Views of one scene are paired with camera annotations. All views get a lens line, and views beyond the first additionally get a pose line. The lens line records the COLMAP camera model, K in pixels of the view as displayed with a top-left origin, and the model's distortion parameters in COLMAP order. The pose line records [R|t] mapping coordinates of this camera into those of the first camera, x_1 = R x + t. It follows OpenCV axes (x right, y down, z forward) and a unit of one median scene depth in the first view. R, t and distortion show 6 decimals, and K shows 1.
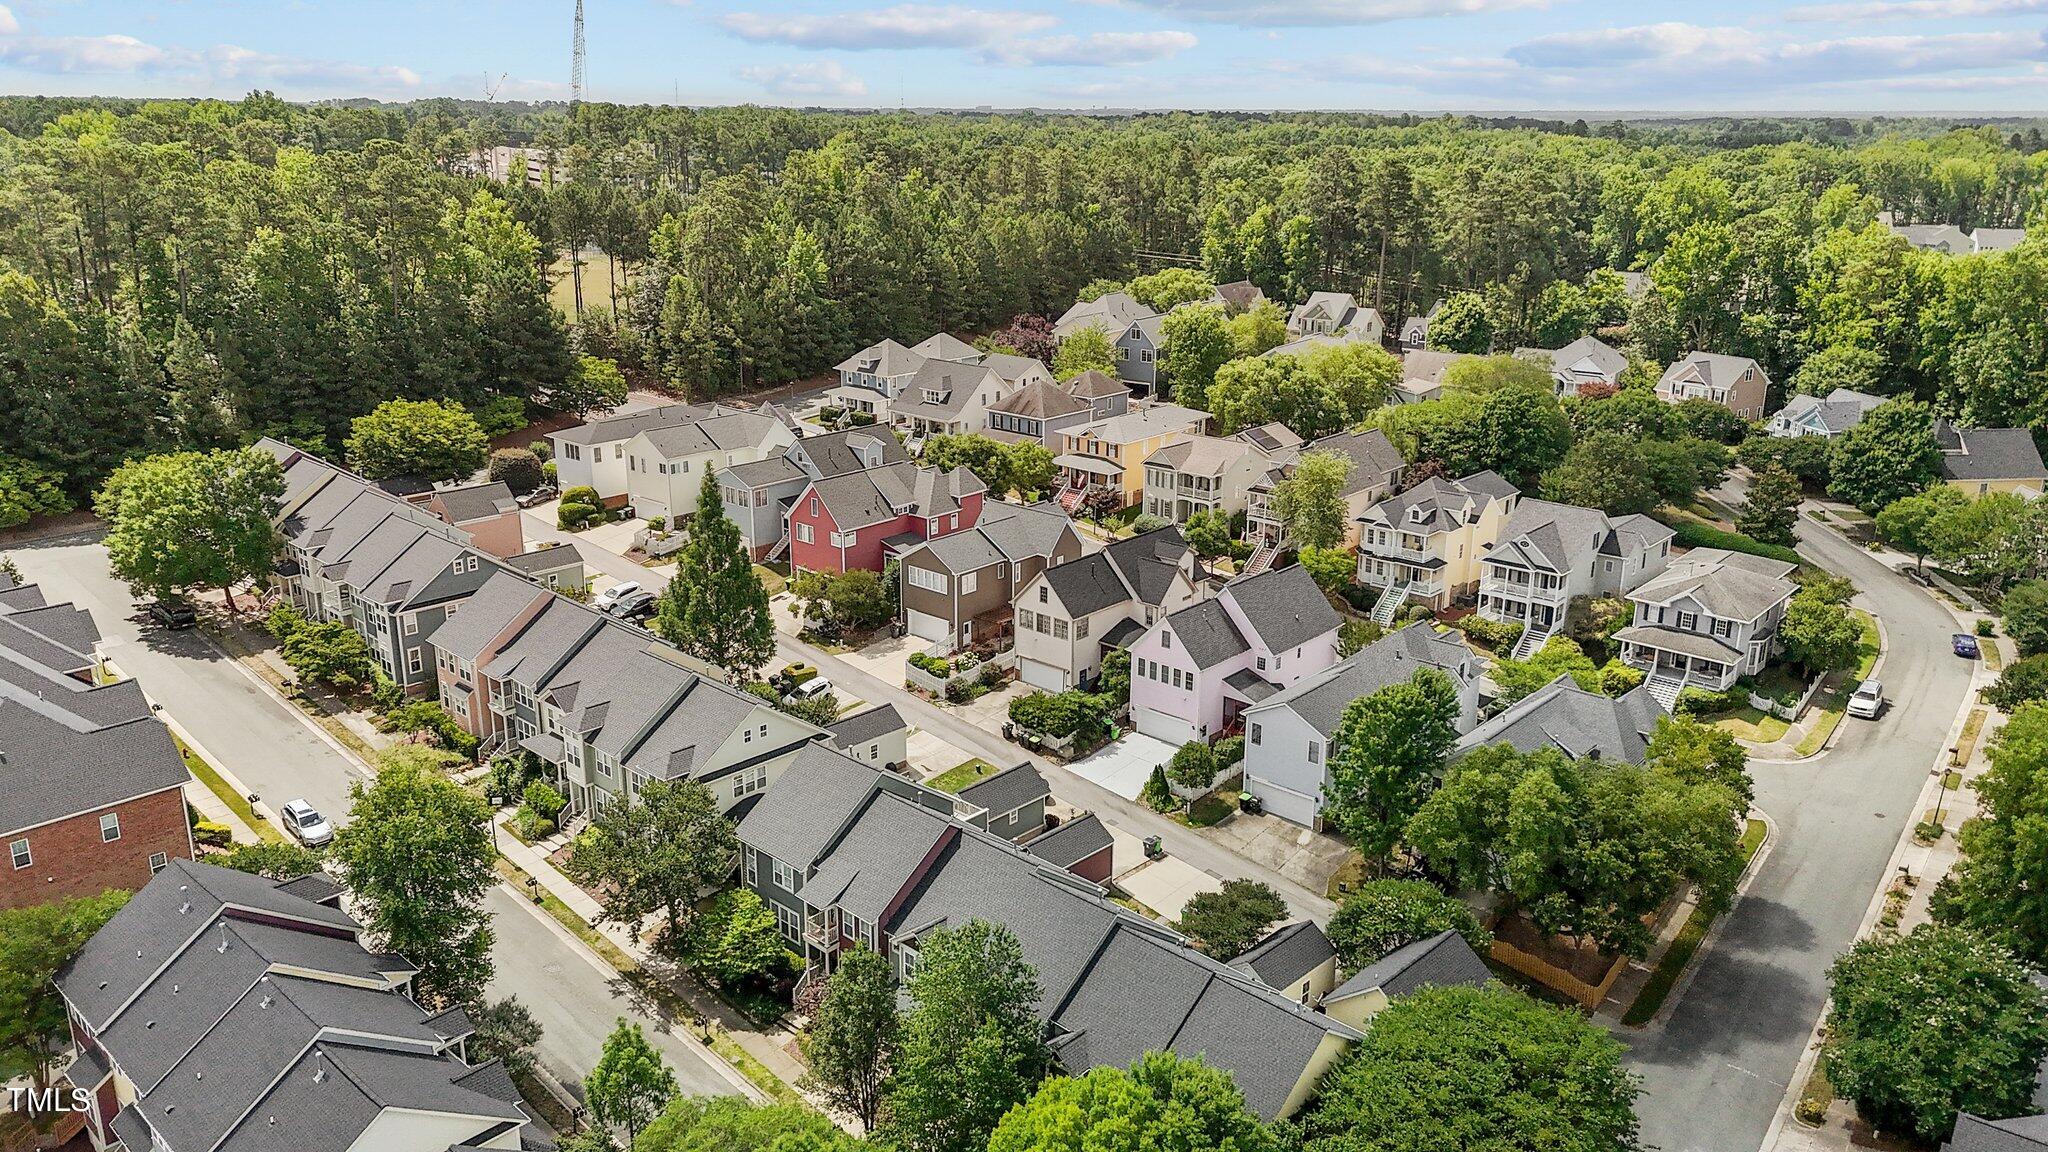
lens RADIAL K [[1458.0, 0, 1024.0], [0, 1458.0, 576.0], [0, 0, 1]] dist [0.057122, -0.114763]
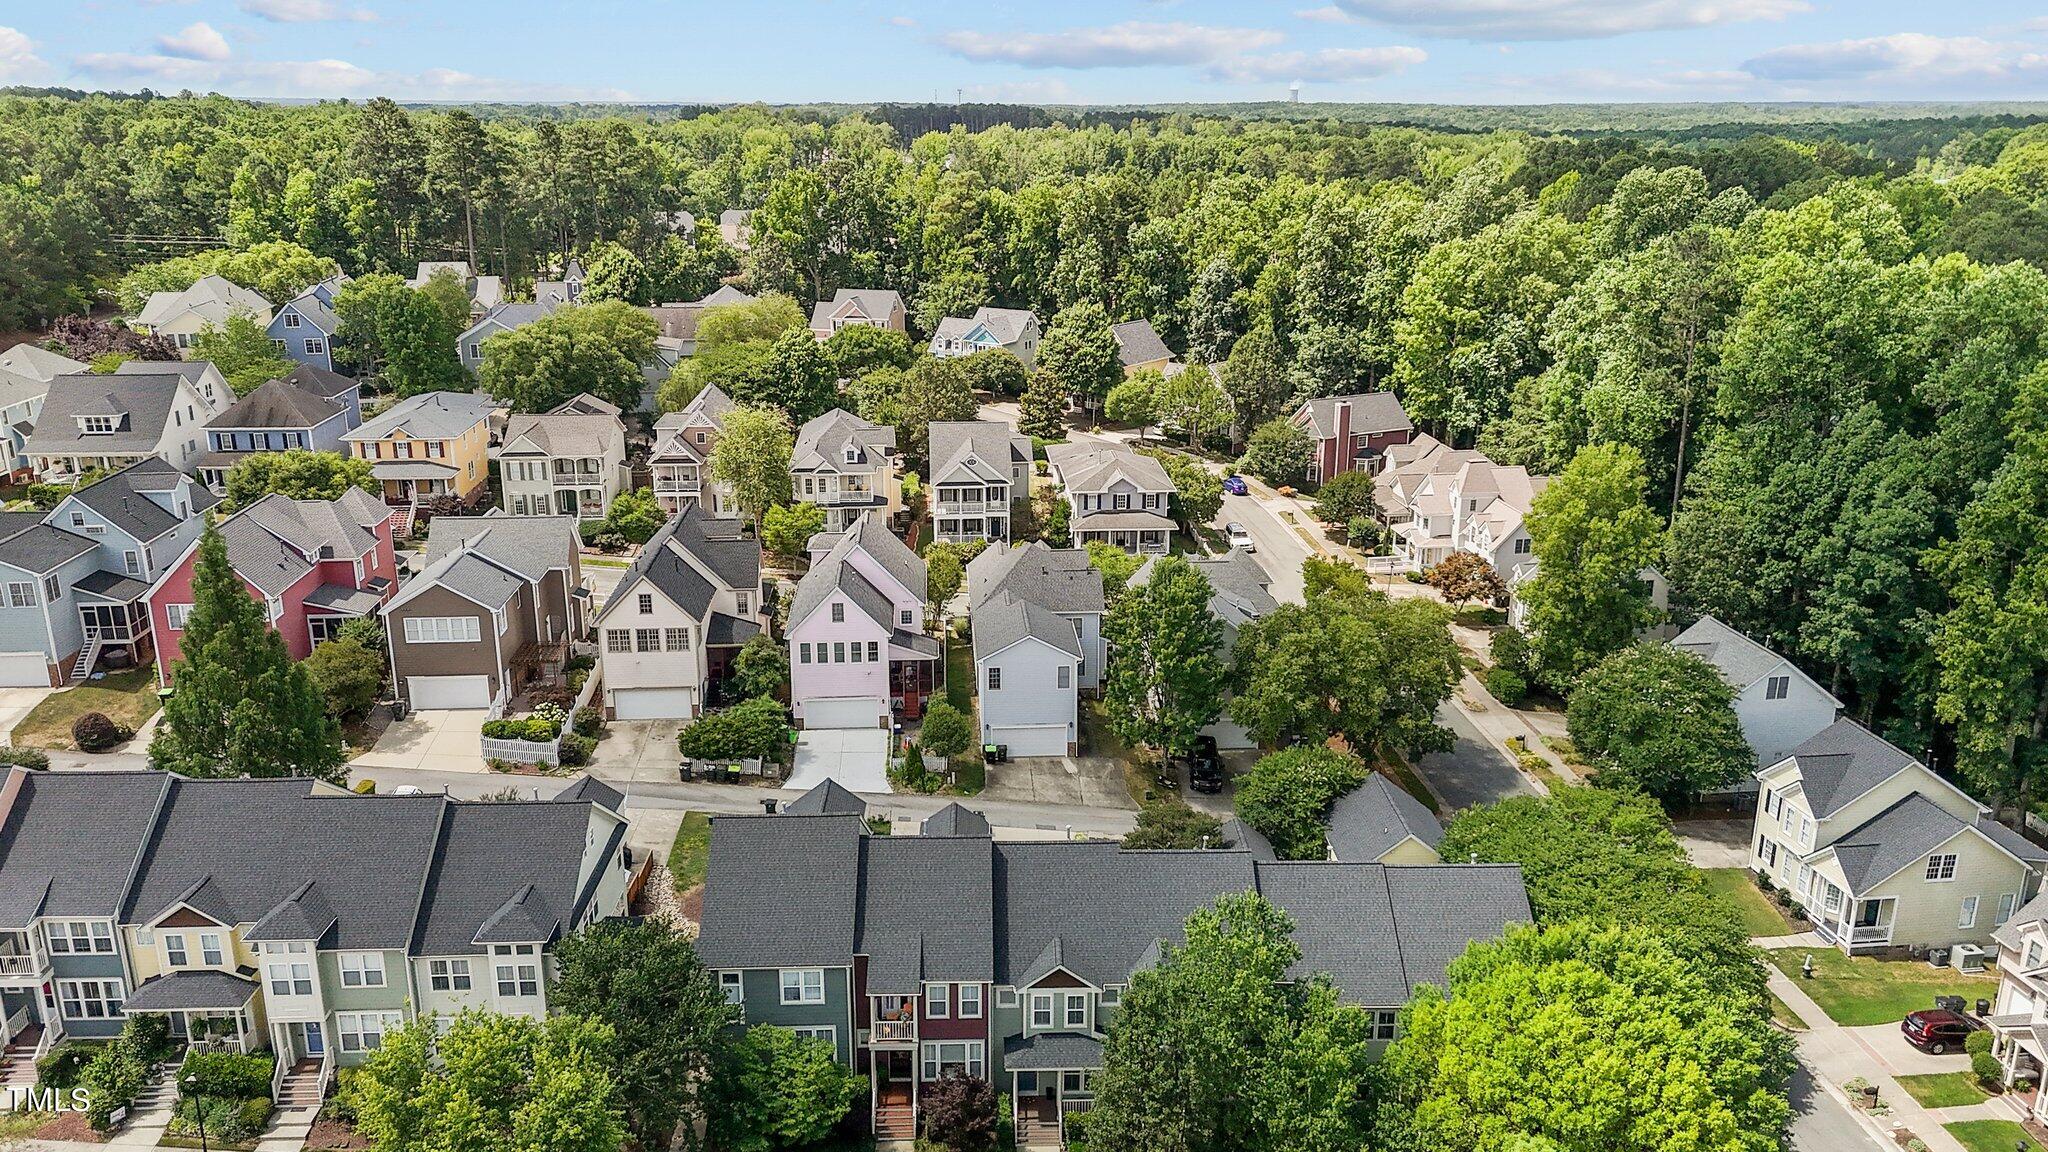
lens RADIAL K [[1479.8, 0, 1032.5], [0, 1479.8, 562.9], [0, 0, 1]] dist [0.090035, -0.121393]
pose [[0.701826, -0.208100, 0.681274, -0.370750], [0.211092, 0.974178, 0.080109, -0.028484], [-0.680353, 0.087588, 0.727632, 0.235961]]
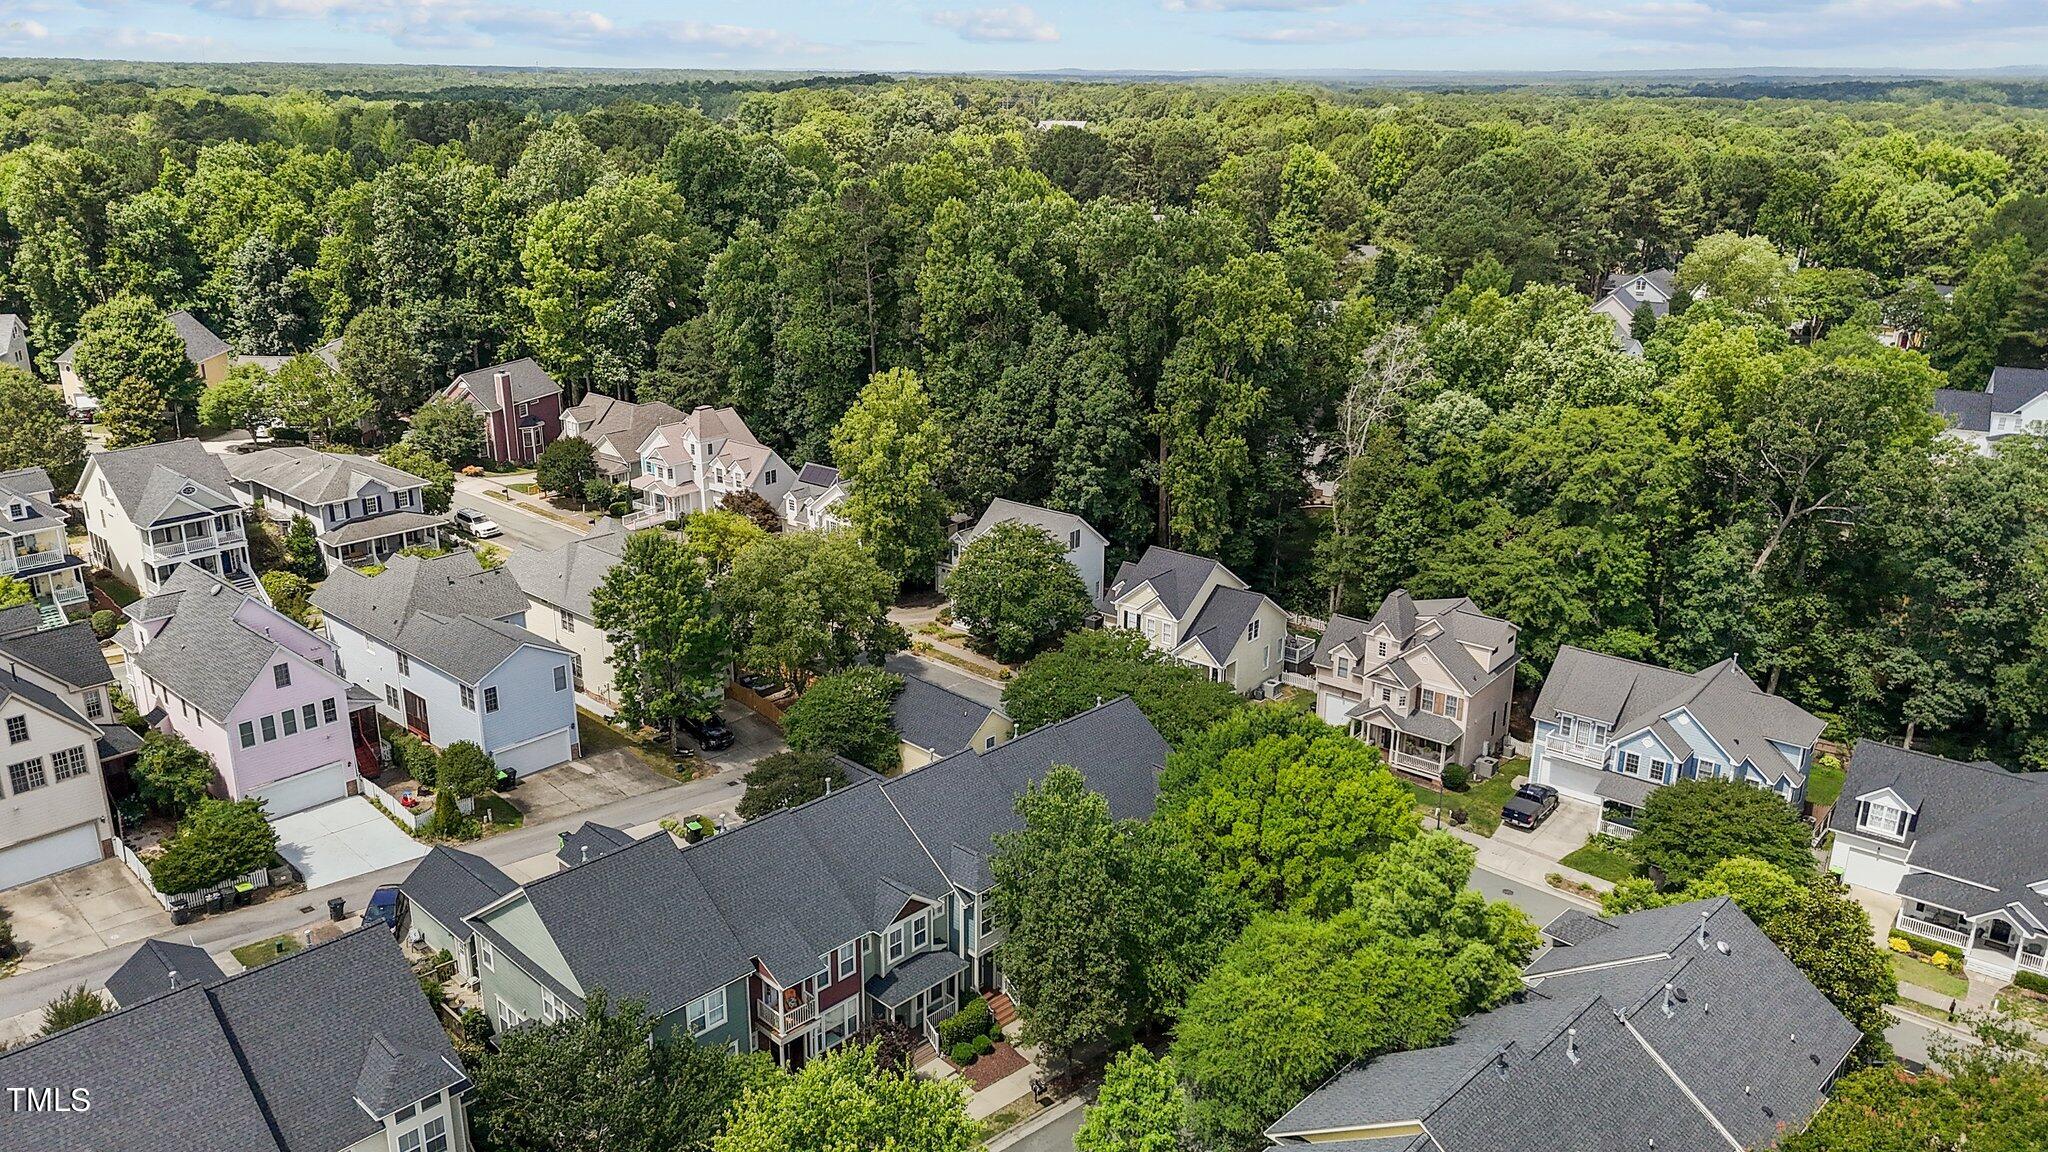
lens RADIAL K [[1474.2, 0, 1030.1], [0, 1474.2, 536.4], [0, 0, 1]] dist [0.005980, 0.000541]
pose [[0.005869, -0.298025, 0.954540, -0.517049], [0.282825, 0.916077, 0.284277, -0.110257], [-0.959154, 0.268300, 0.089665, 0.486776]]
